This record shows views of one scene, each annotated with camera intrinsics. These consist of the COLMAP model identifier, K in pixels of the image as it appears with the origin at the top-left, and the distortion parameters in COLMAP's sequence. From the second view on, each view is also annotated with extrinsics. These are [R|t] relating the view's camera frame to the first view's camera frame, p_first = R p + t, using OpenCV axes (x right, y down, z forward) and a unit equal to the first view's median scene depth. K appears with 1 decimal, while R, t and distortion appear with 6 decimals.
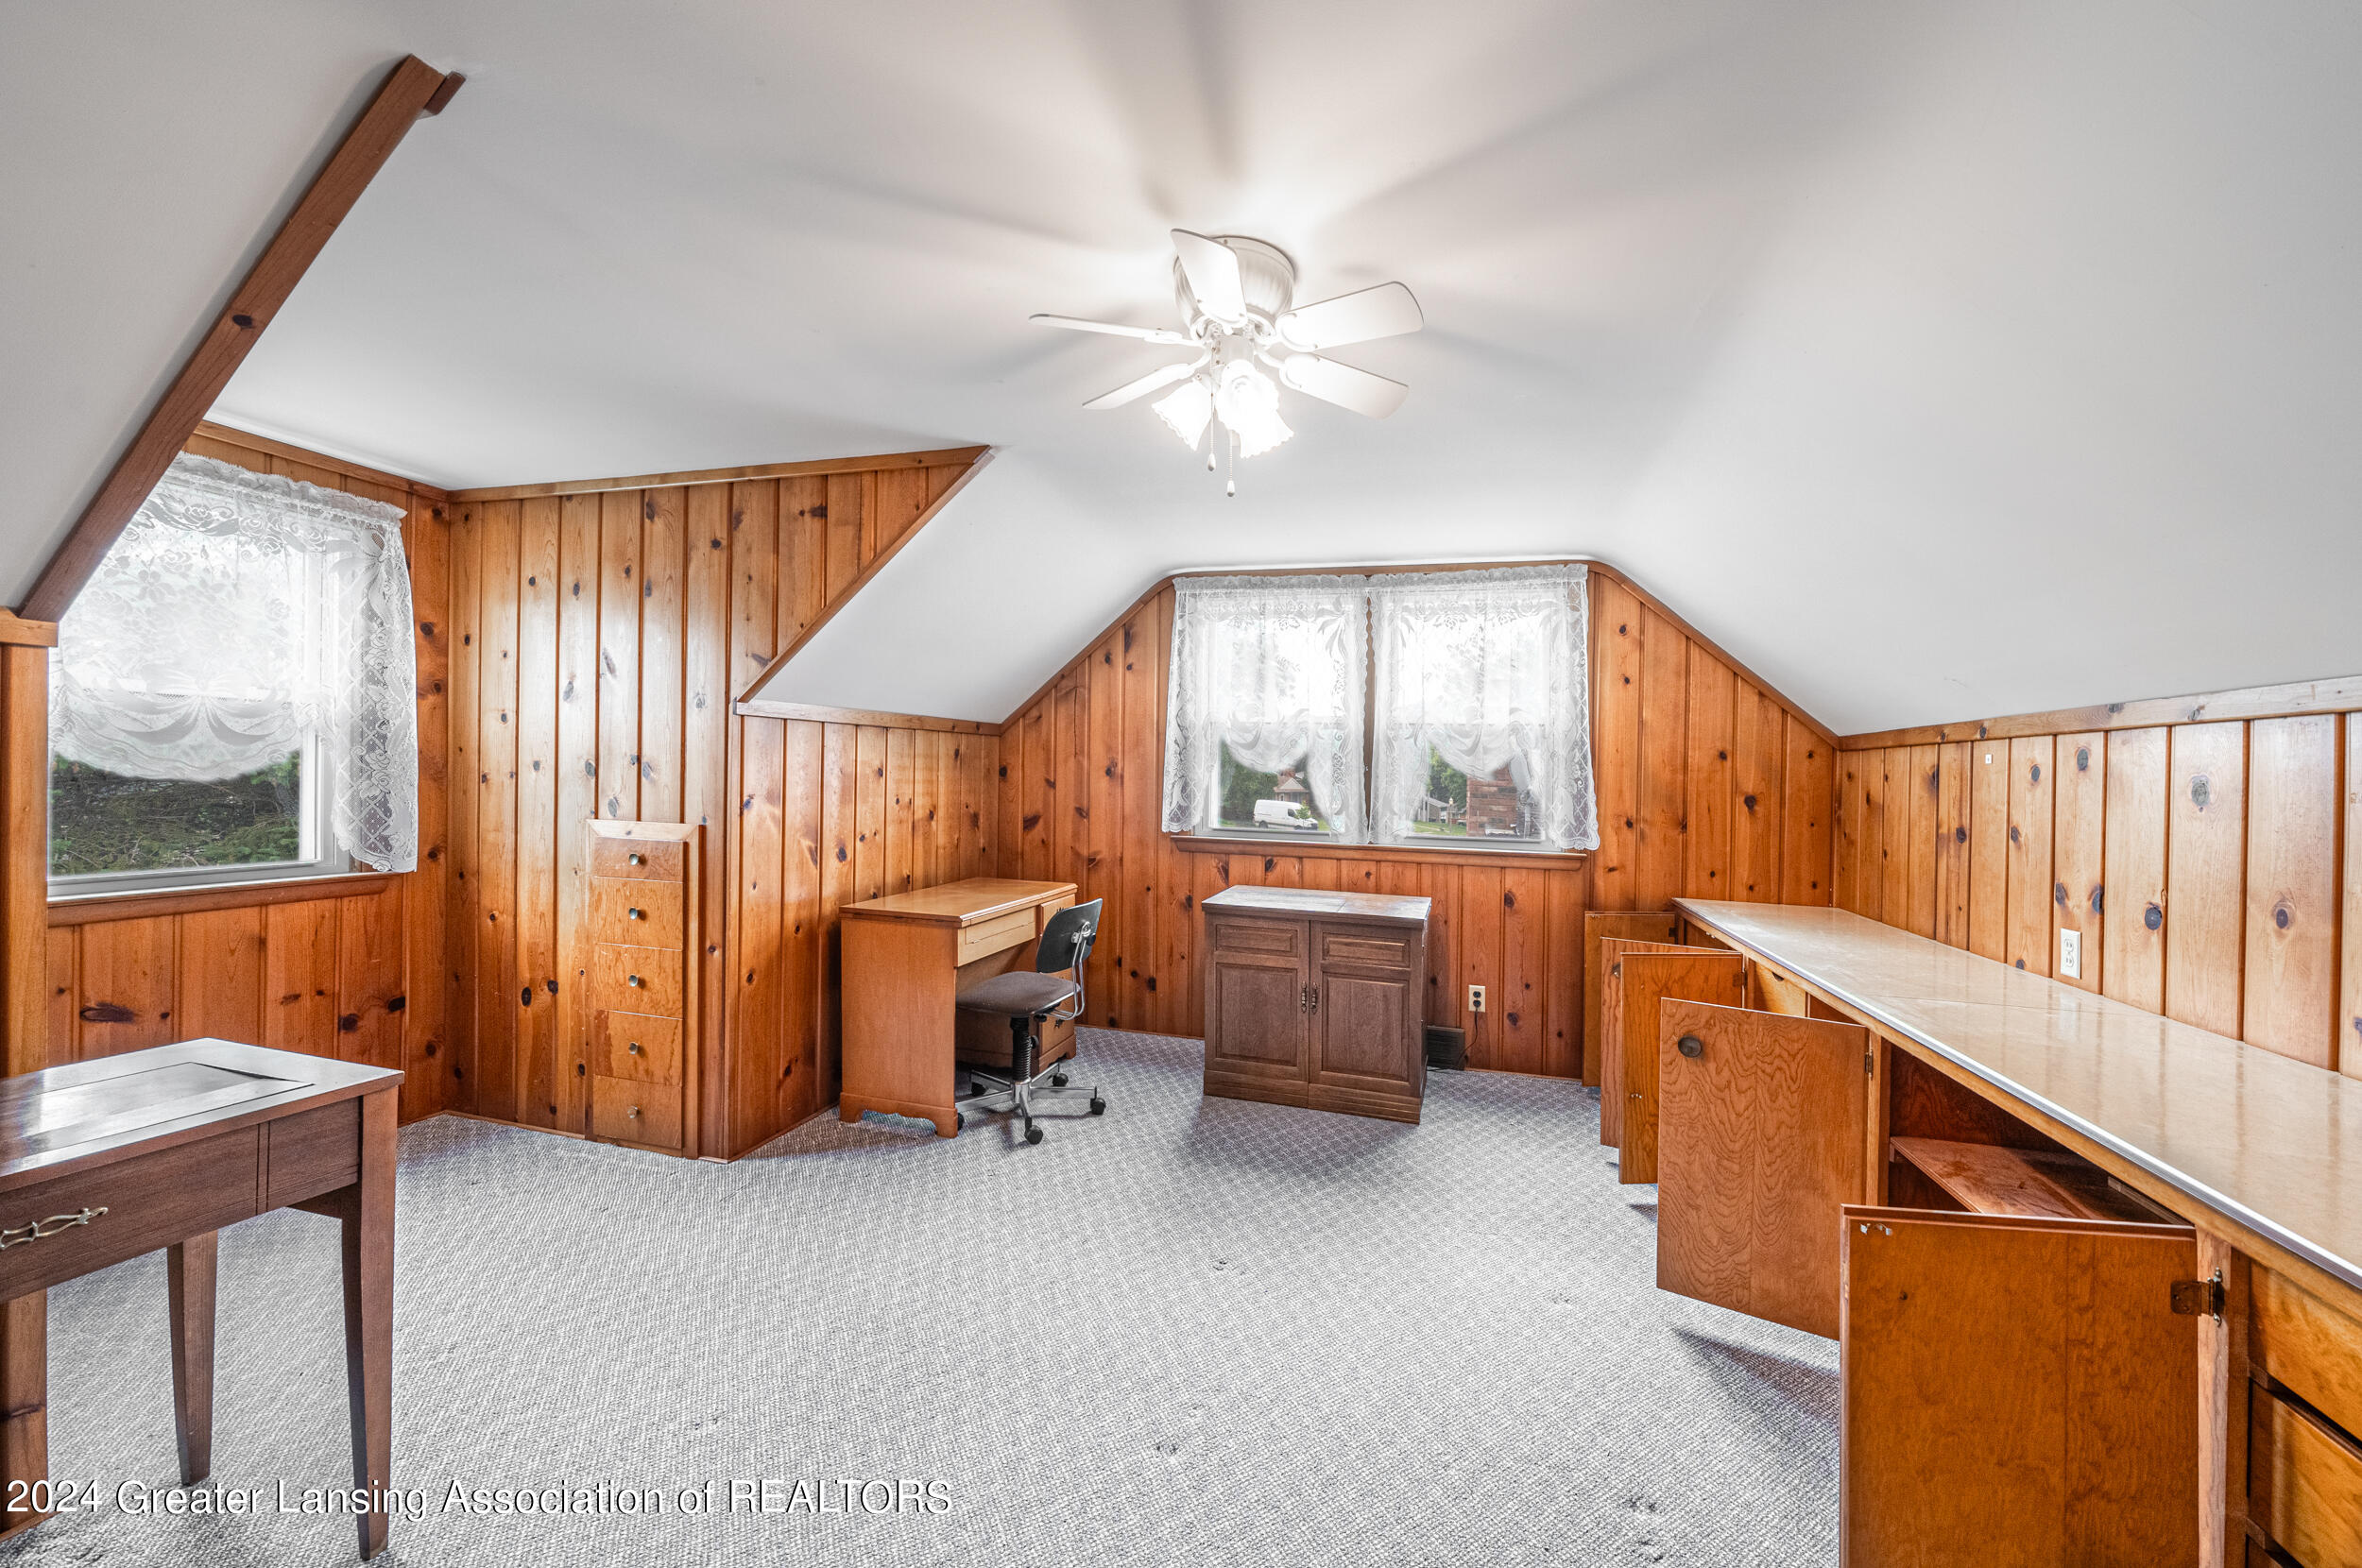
lens RADIAL K [[824.2, 0, 1183.7], [0, 824.2, 763.0], [0, 0, 1]] dist [-0.000570, -0.000033]
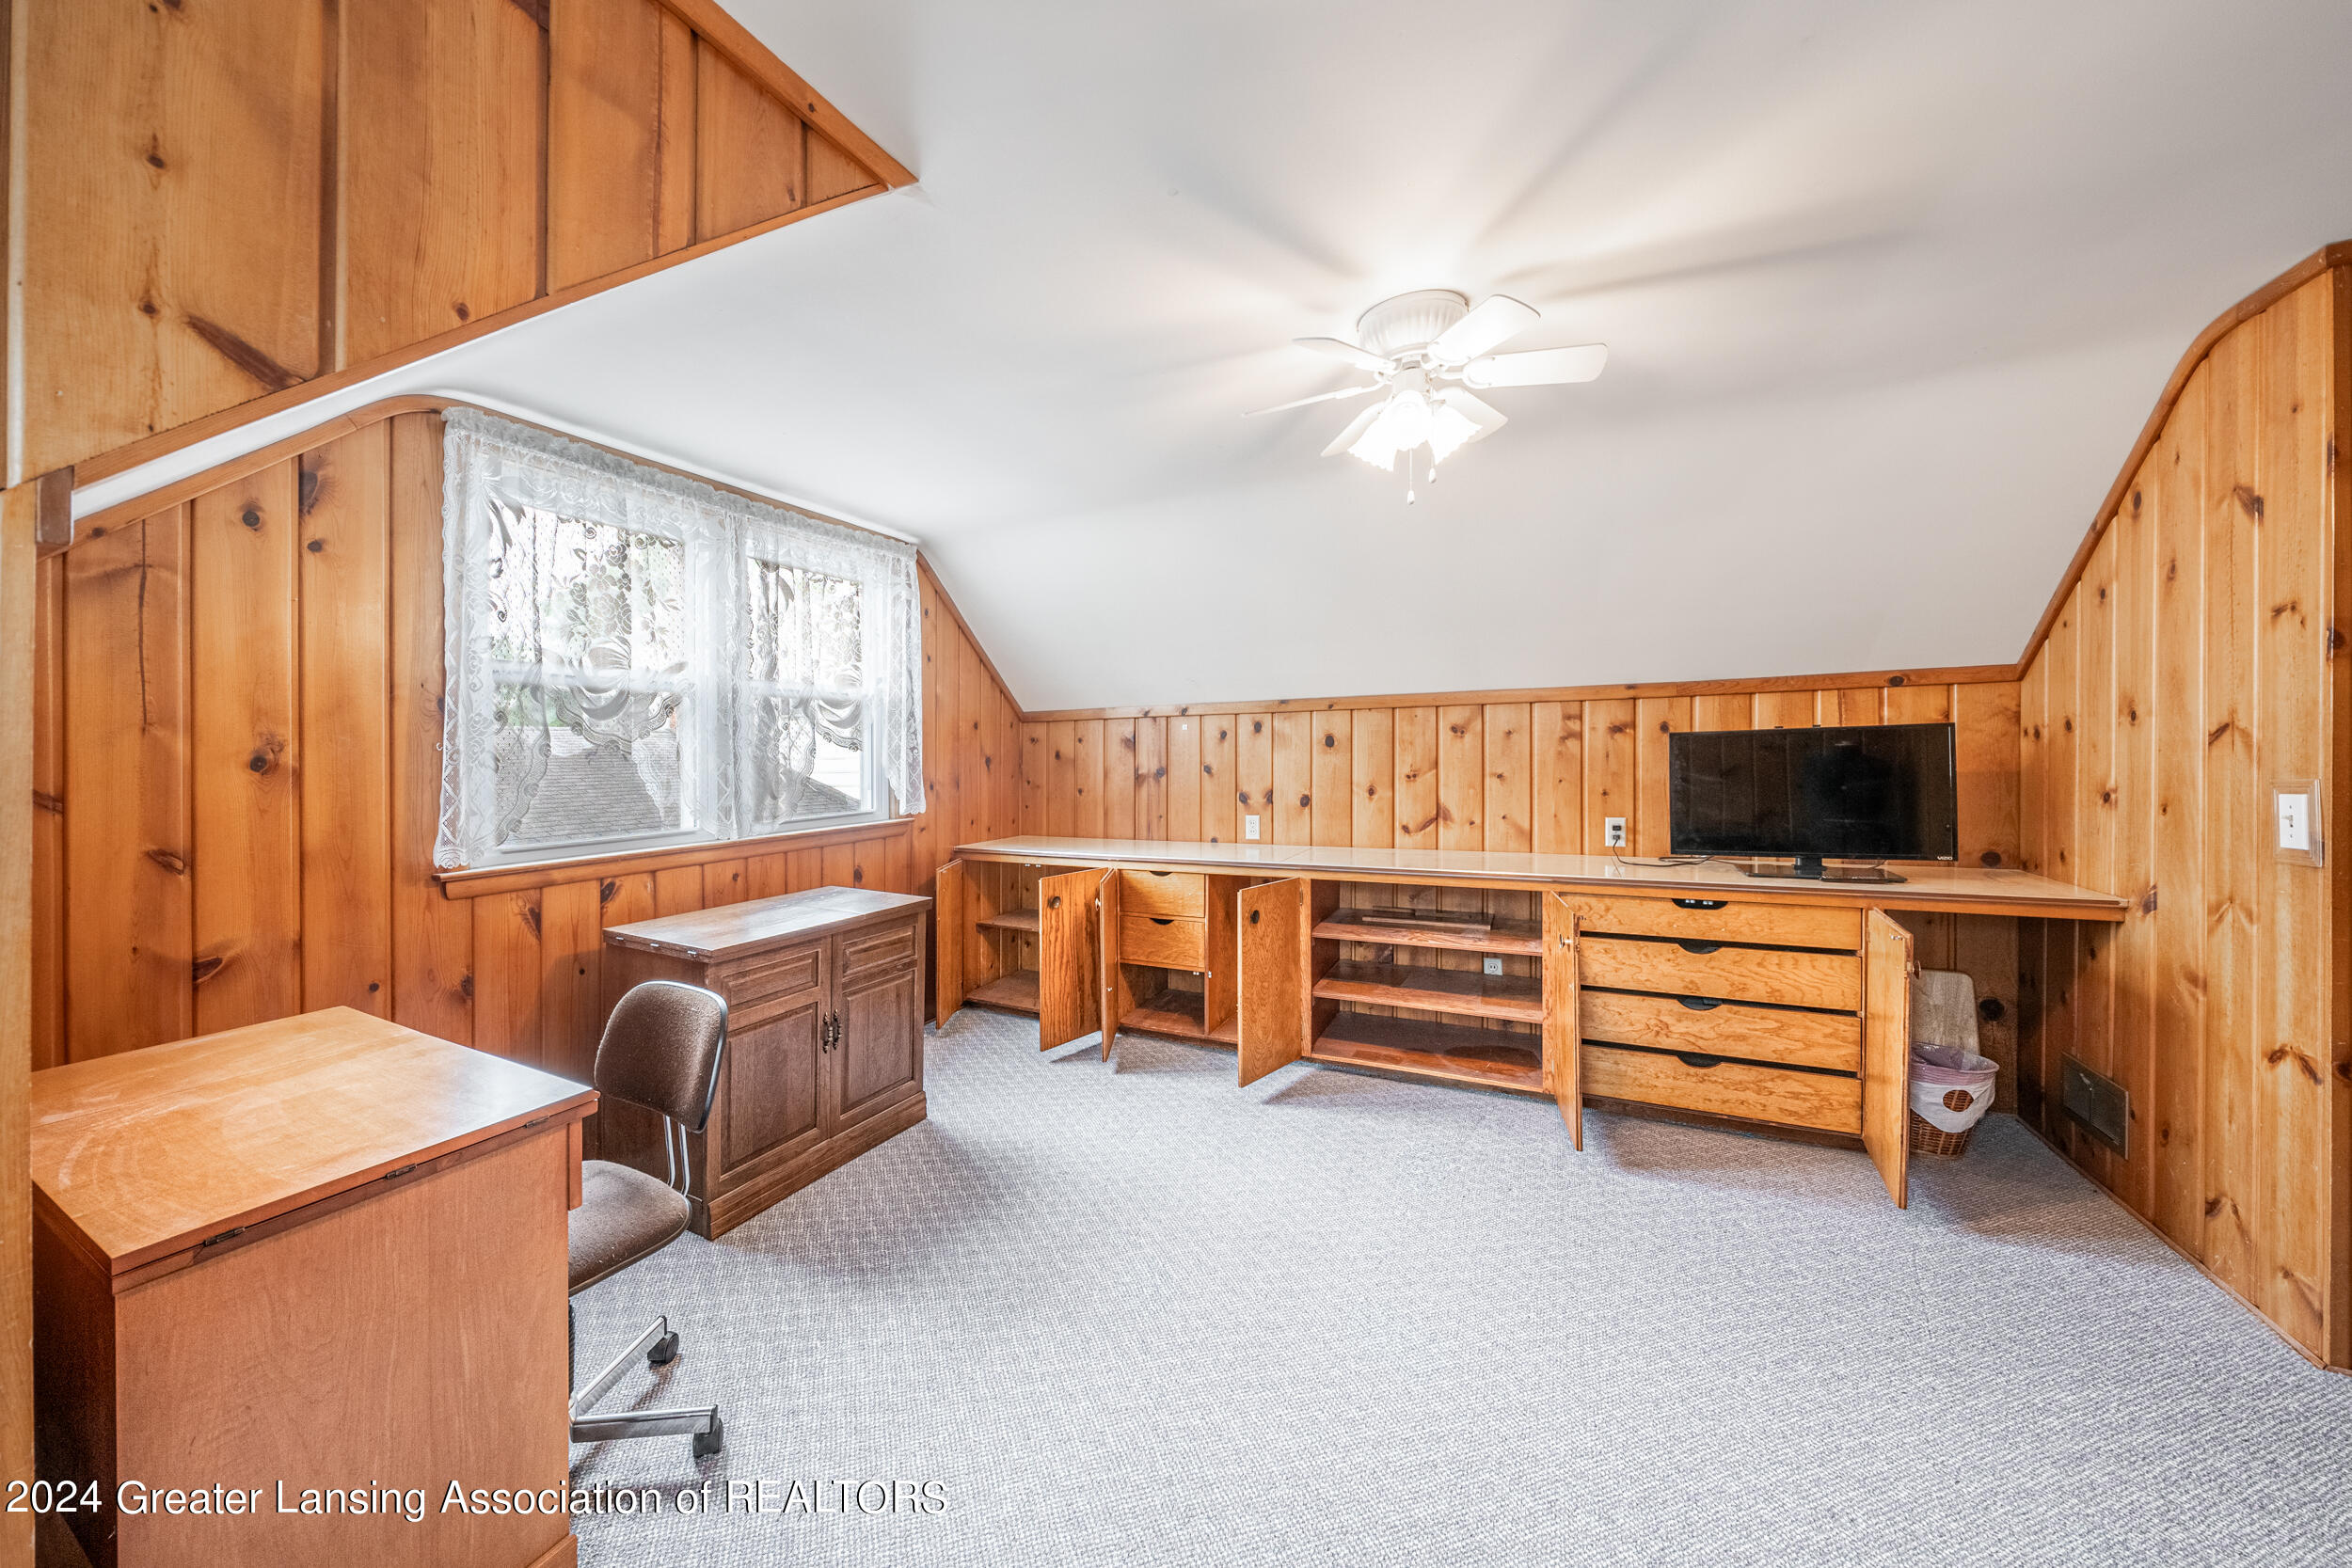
lens RADIAL K [[809.0, 0, 1179.4], [0, 809.0, 735.4], [0, 0, 1]] dist [-0.015690, -0.000046]
pose [[0.203216, -0.013230, 0.979045, -0.476066], [0.011236, 0.999874, 0.011179, -0.004779], [-0.979069, 0.008729, 0.203339, 0.455710]]
